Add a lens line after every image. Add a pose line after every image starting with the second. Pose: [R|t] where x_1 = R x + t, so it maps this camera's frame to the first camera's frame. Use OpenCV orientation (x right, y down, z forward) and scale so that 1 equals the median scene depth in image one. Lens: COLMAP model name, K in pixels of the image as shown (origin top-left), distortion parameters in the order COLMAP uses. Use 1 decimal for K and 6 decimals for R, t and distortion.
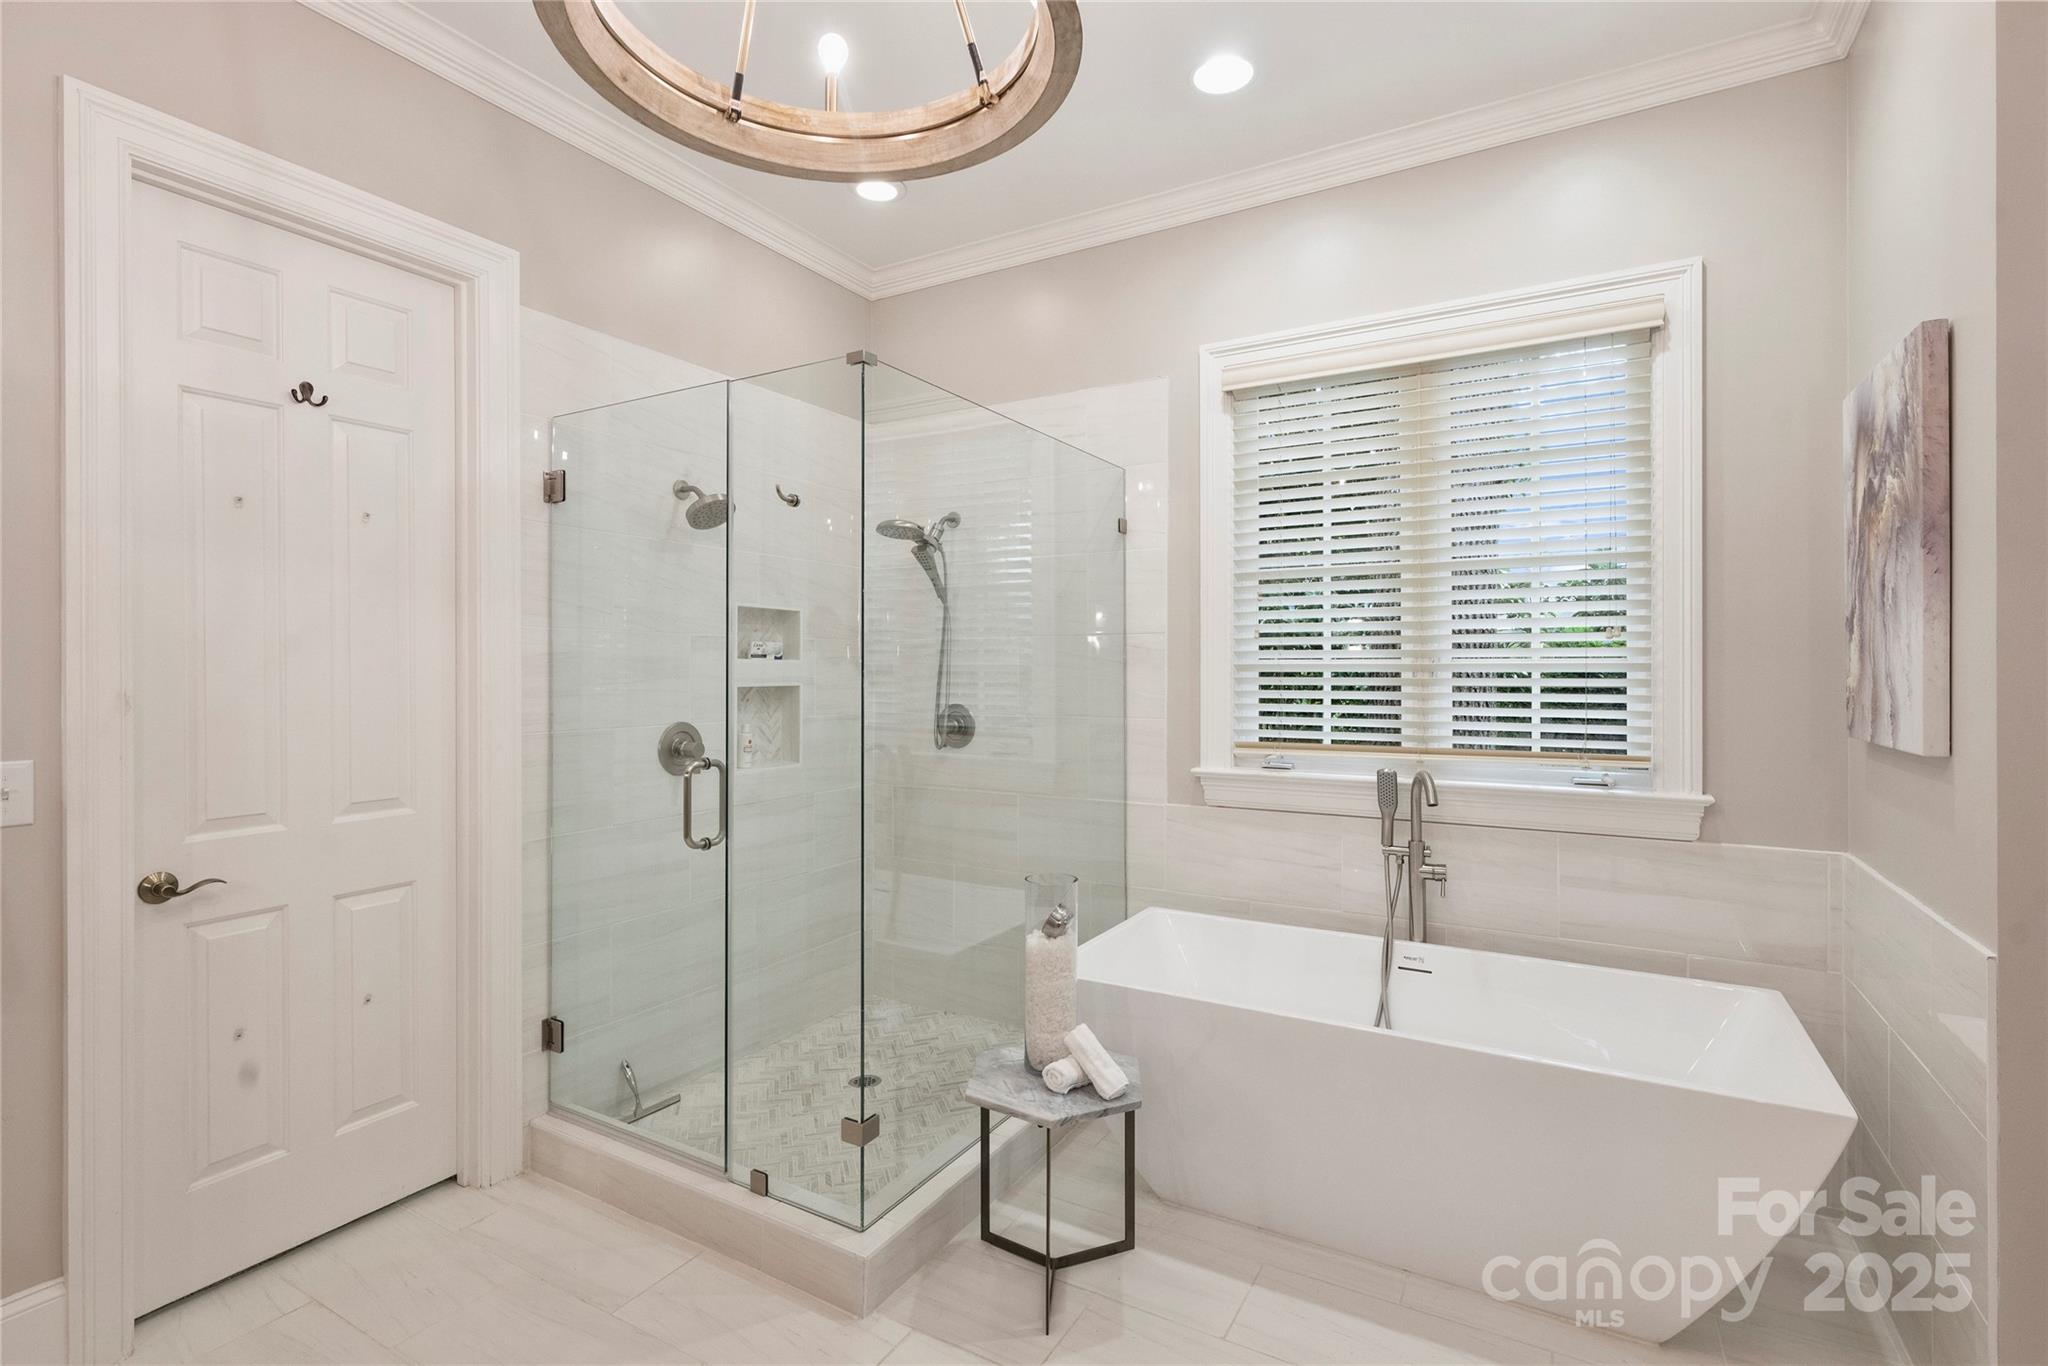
lens RADIAL K [[968.1, 0, 1002.9], [0, 968.1, 669.2], [0, 0, 1]] dist [0.002624, -0.000385]
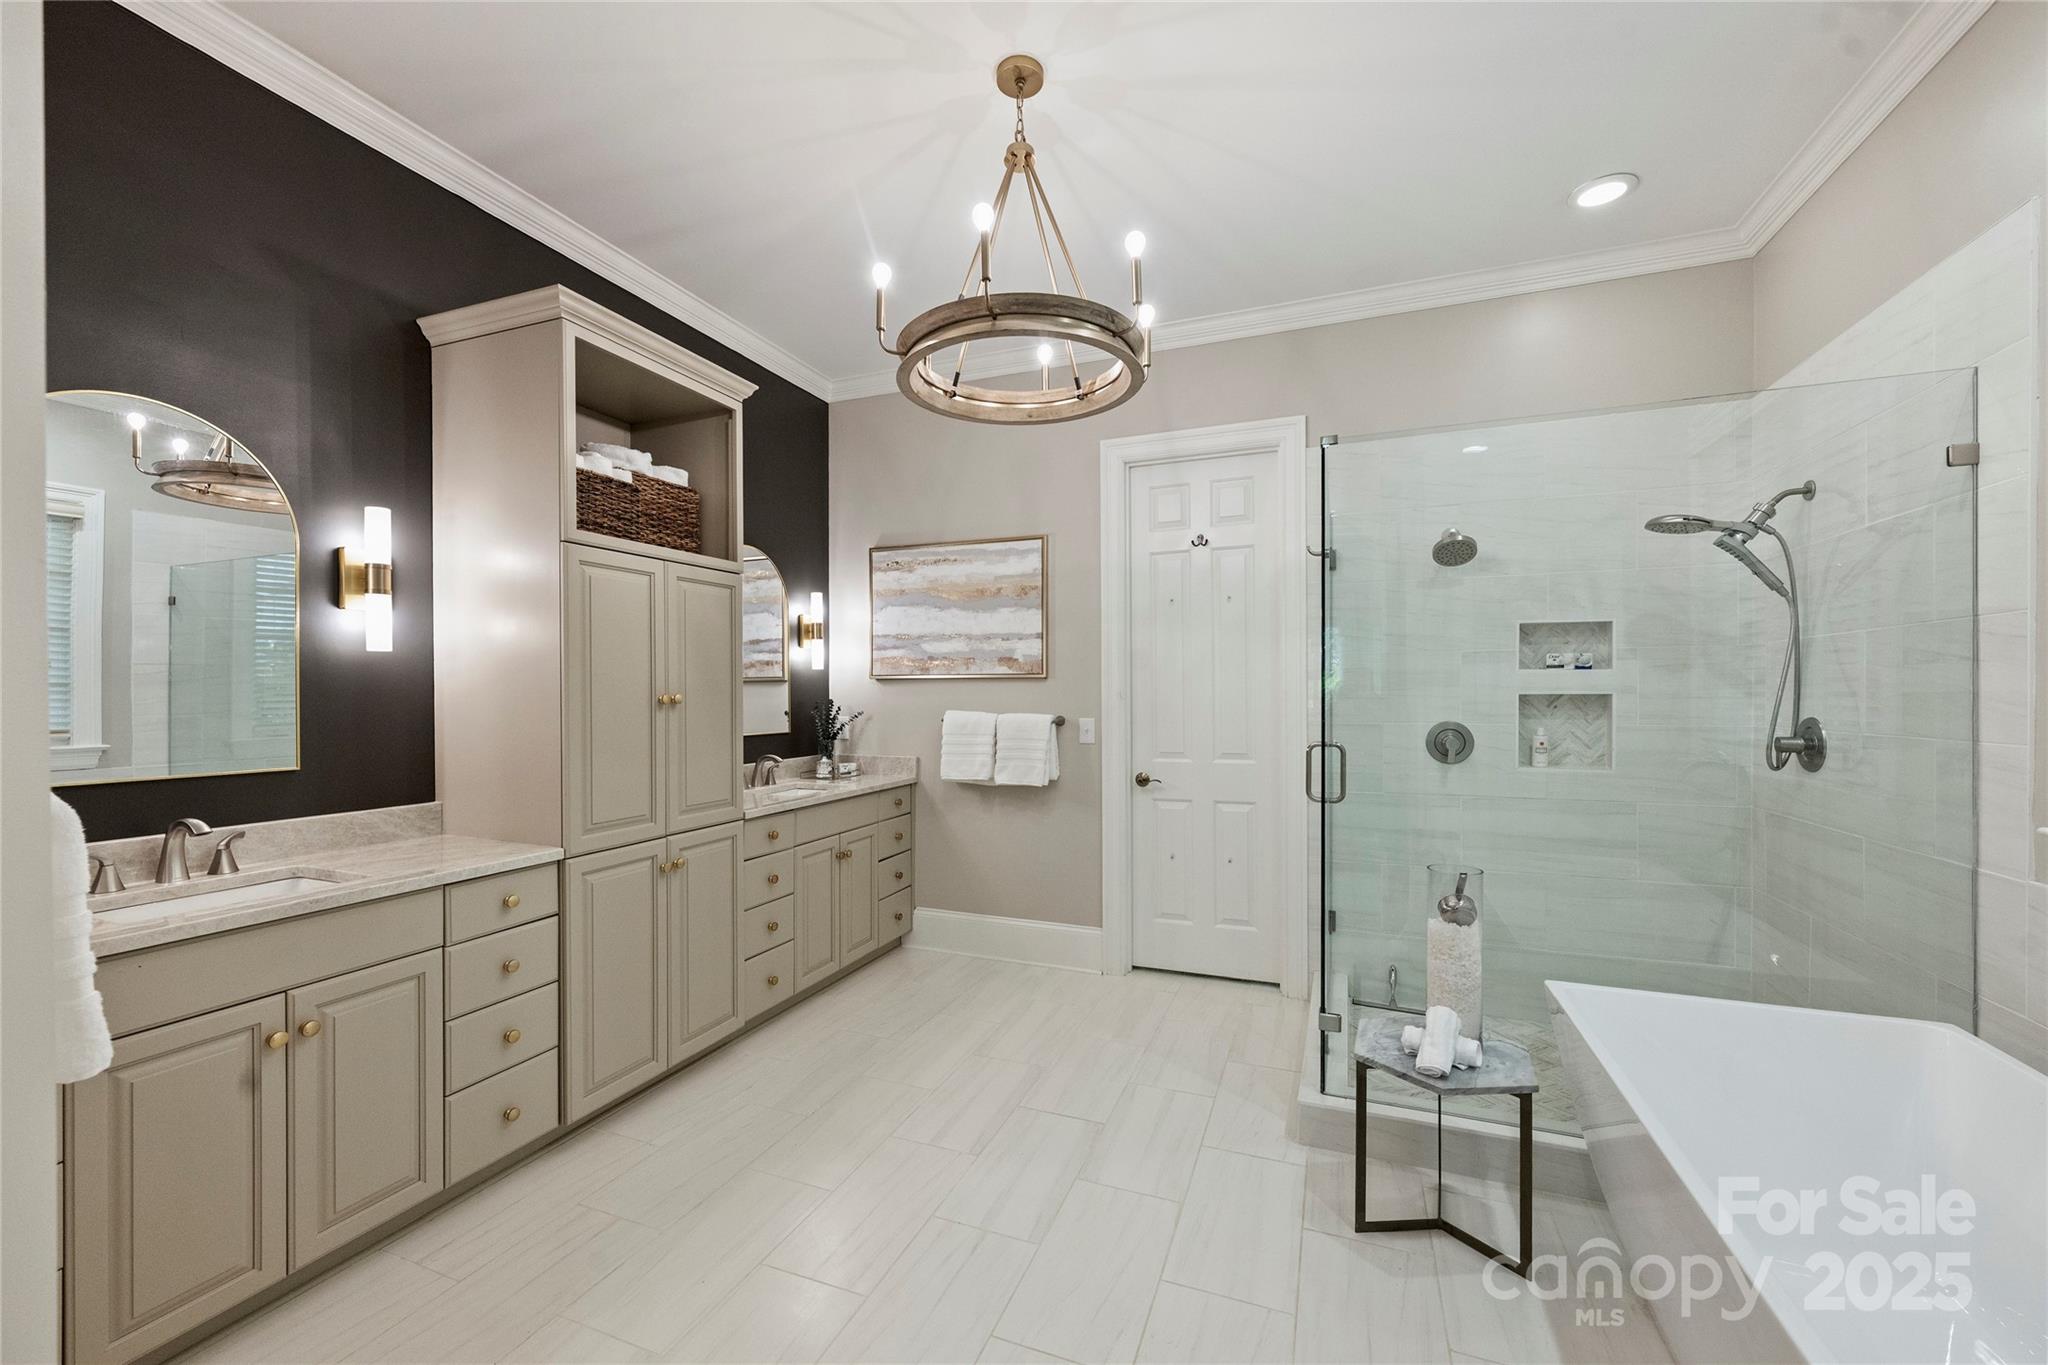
lens RADIAL K [[810.8, 0, 1018.4], [0, 810.8, 690.1], [0, 0, 1]] dist [0.015957, -0.000082]
pose [[0.159654, -0.001716, -0.987172, 0.573462], [0.003687, 0.999993, -0.001142, 0.012128], [0.987166, -0.003458, 0.159659, 0.256988]]
